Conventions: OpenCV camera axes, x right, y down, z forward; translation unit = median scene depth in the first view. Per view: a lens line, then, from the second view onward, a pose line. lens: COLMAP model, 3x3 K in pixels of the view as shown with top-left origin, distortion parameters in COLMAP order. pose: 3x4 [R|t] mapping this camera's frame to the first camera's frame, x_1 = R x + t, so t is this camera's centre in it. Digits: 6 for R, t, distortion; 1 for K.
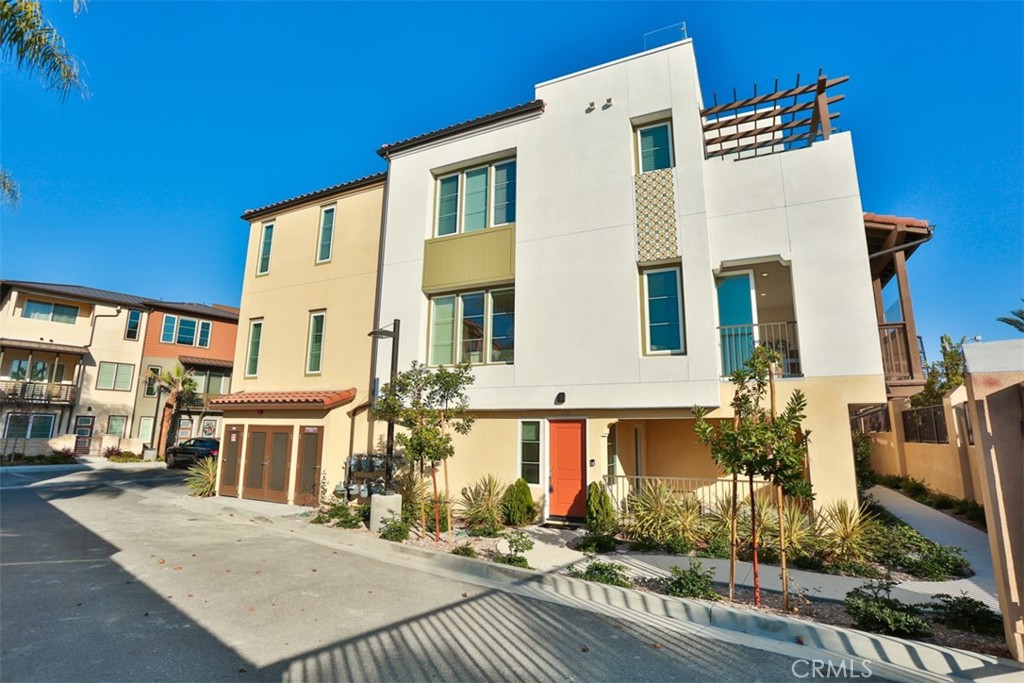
lens RADIAL K [[495.3, 0, 518.9], [0, 495.3, 336.9], [0, 0, 1]] dist [-0.078993, 0.035831]
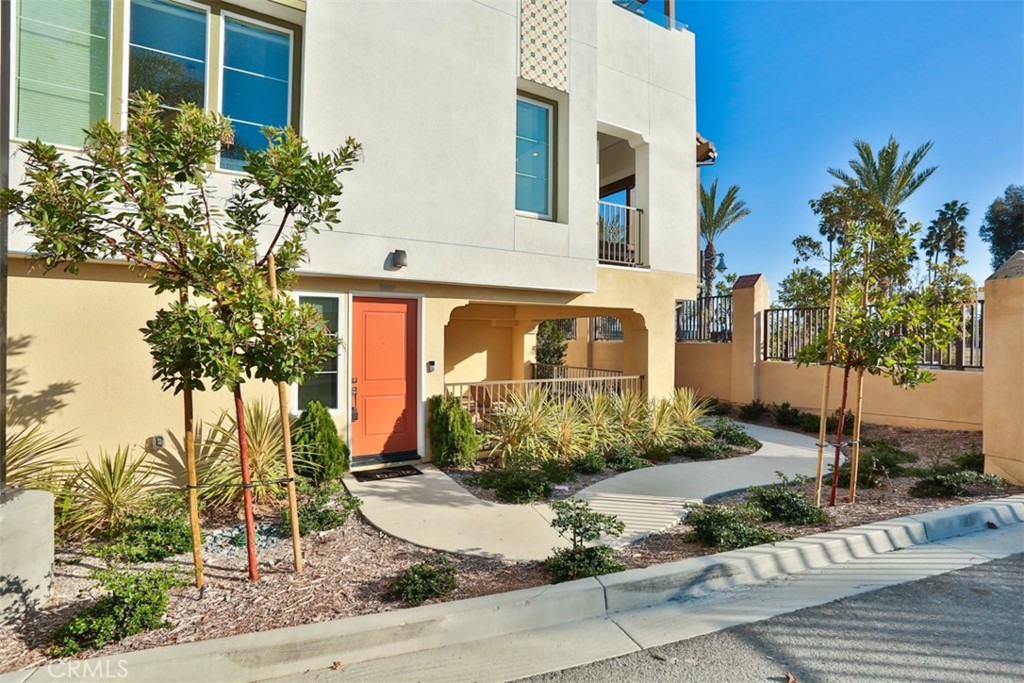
lens RADIAL K [[495.3, 0, 518.9], [0, 495.3, 336.9], [0, 0, 1]] dist [-0.078993, 0.035831]
pose [[0.551072, -0.004600, 0.834445, -0.331186], [-0.162211, 0.980319, 0.112529, 0.130085], [-0.818540, -0.197368, 0.539480, 0.578576]]
